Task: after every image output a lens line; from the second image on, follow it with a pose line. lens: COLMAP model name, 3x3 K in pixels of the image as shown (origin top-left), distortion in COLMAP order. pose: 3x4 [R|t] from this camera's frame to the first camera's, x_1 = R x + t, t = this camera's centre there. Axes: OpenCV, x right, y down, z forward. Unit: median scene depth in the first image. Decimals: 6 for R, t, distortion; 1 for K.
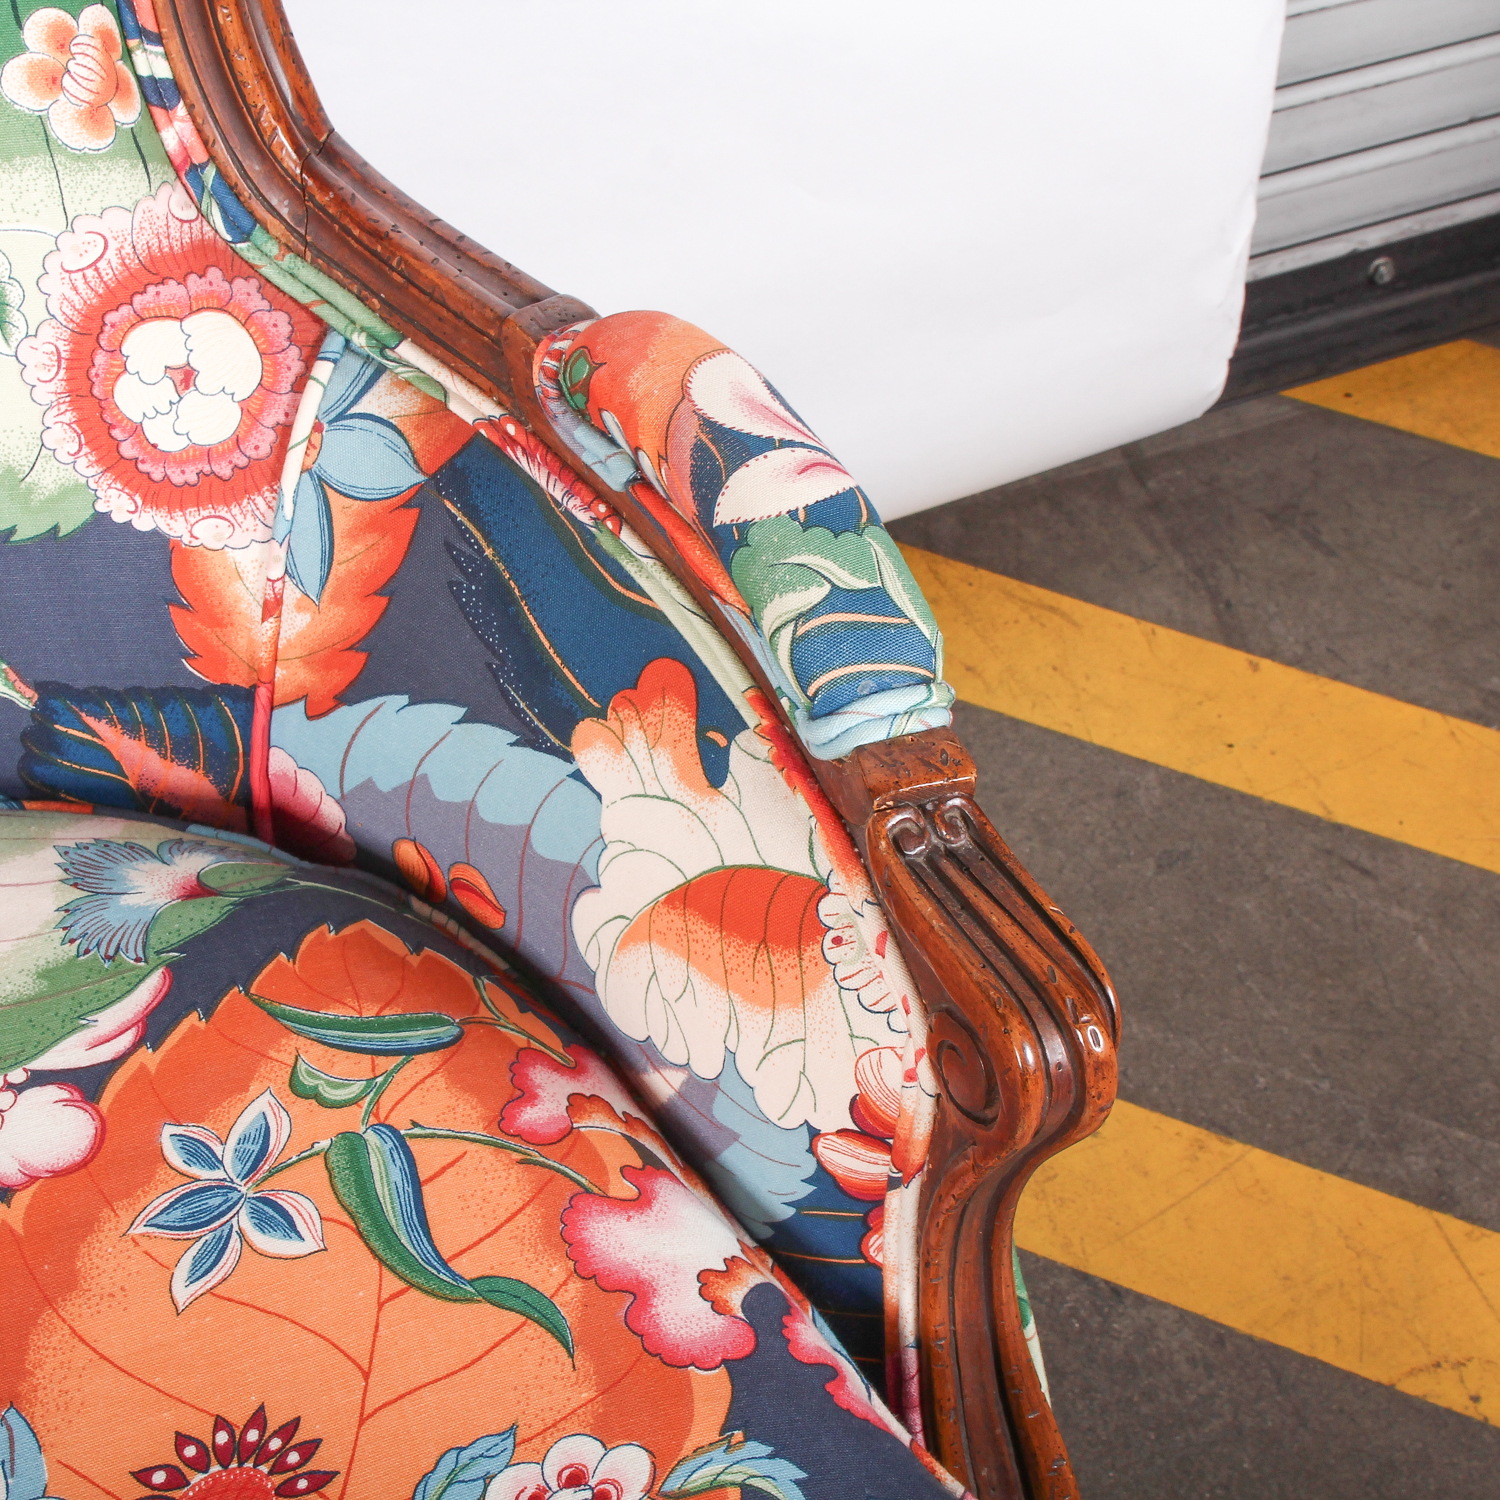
lens RADIAL K [[2550.4, 0, 750.0], [0, 2550.4, 750.0], [0, 0, 1]] dist [-0.098469, 0.101918]
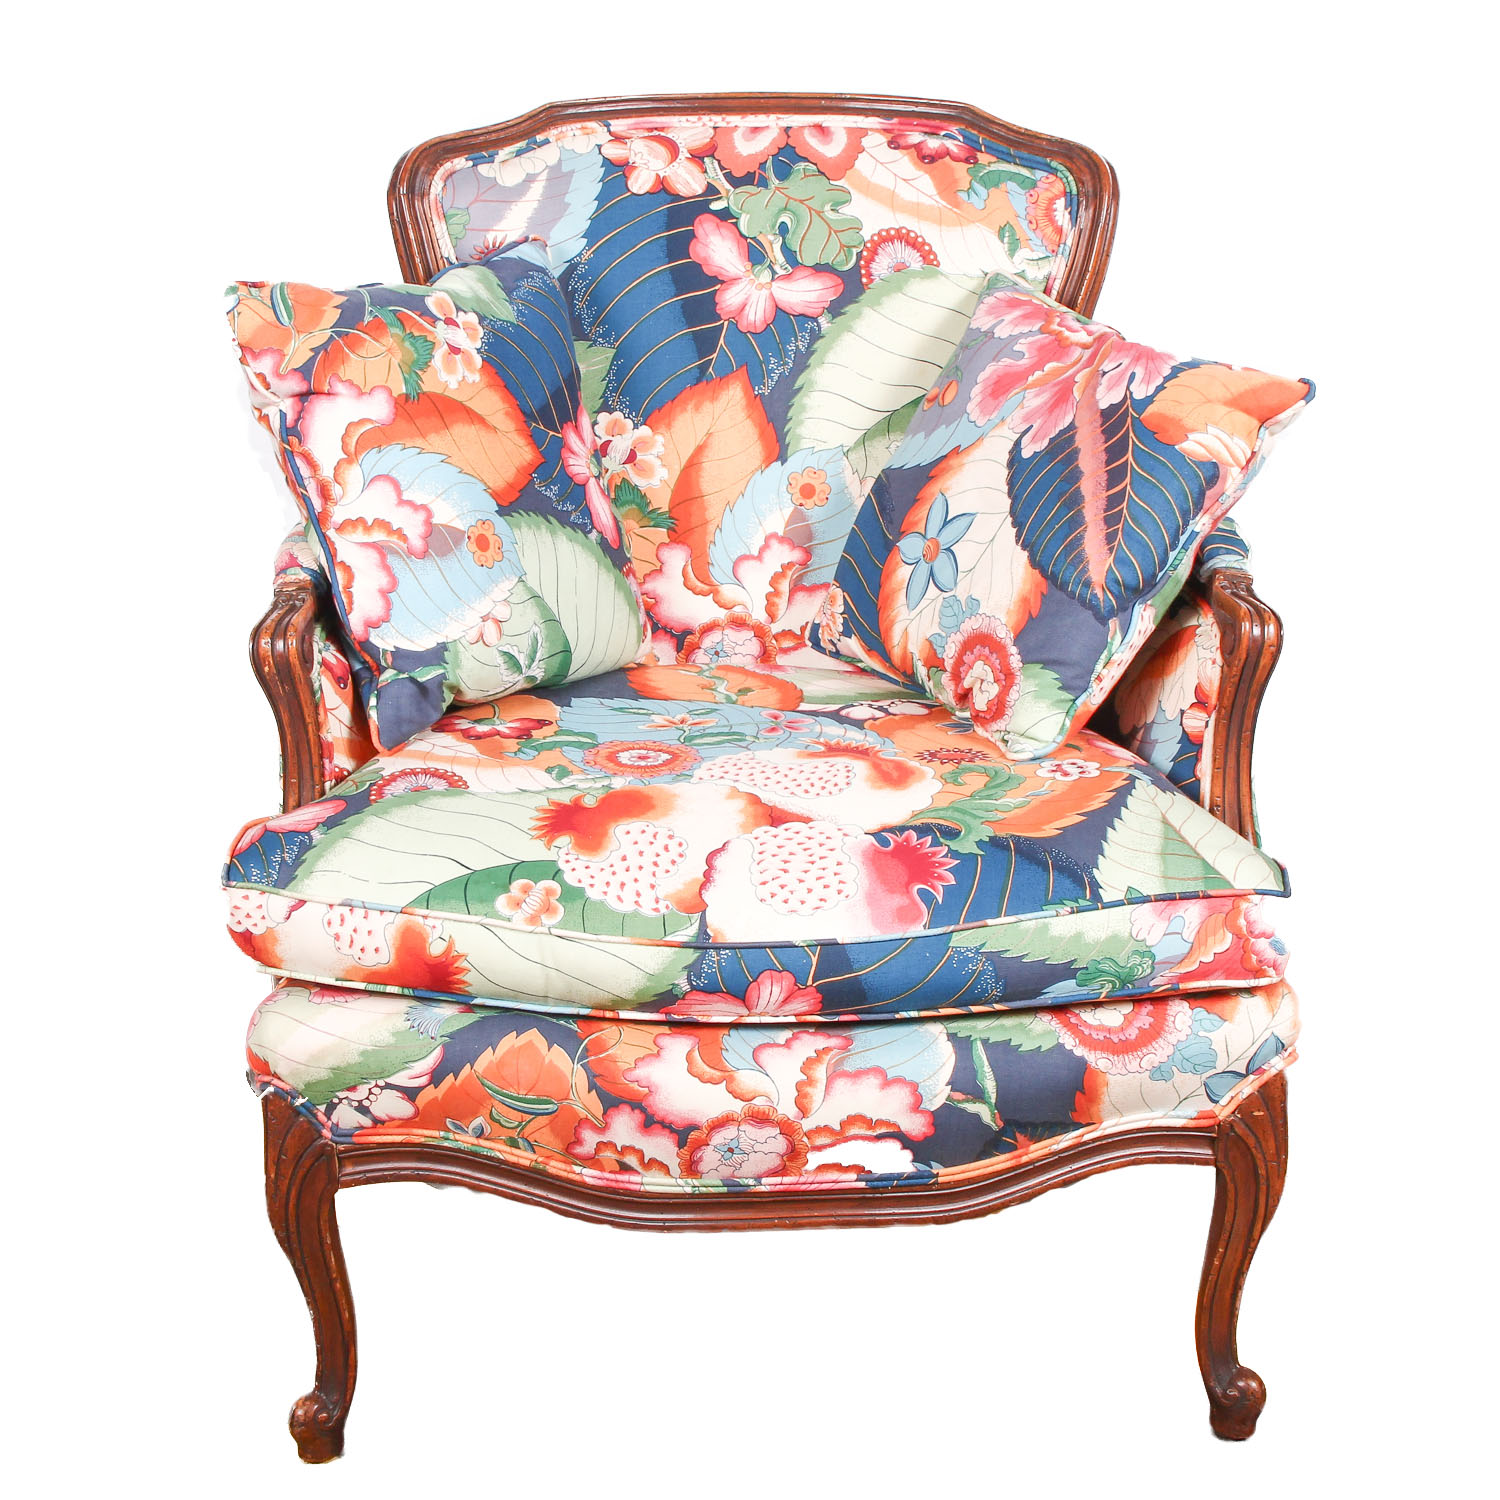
lens RADIAL K [[2668.3, 0, 750.0], [0, 2668.3, 750.0], [0, 0, 1]] dist [-0.091868, 0.091681]
pose [[0.939631, 0.110347, -0.323908, 0.475006], [-0.263931, 0.836177, -0.480779, 1.536449], [0.217792, 0.537244, 0.814822, -1.306039]]
